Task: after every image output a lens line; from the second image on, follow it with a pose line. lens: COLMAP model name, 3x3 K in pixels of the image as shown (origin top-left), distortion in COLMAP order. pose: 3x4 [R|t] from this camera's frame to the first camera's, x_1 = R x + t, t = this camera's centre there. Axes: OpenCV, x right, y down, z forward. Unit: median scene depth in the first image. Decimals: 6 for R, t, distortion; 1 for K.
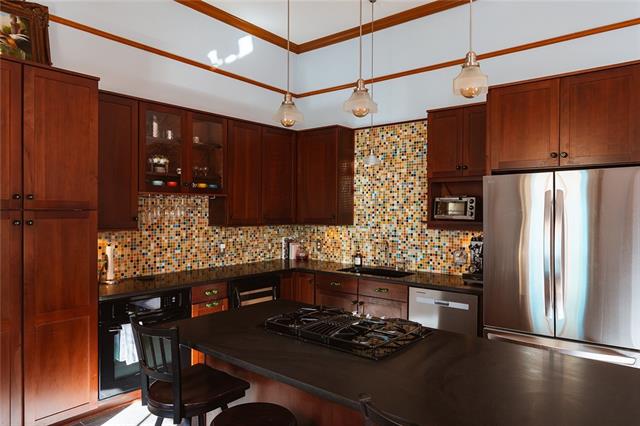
lens RADIAL K [[416.5, 0, 320.0], [0, 416.5, 213.0], [0, 0, 1]] dist [-0.009440, -0.004313]
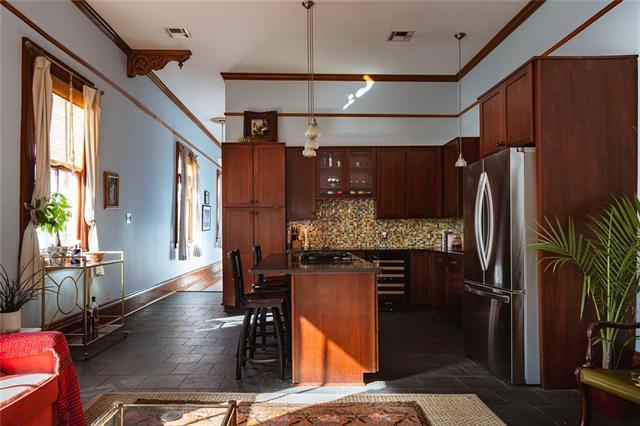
lens RADIAL K [[416.5, 0, 320.0], [0, 416.5, 213.0], [0, 0, 1]] dist [-0.009440, -0.004313]
pose [[0.664353, -0.039489, -0.746375, 0.733477], [0.004452, 0.998795, -0.048881, 0.080925], [0.747405, 0.029152, 0.663728, -0.146157]]
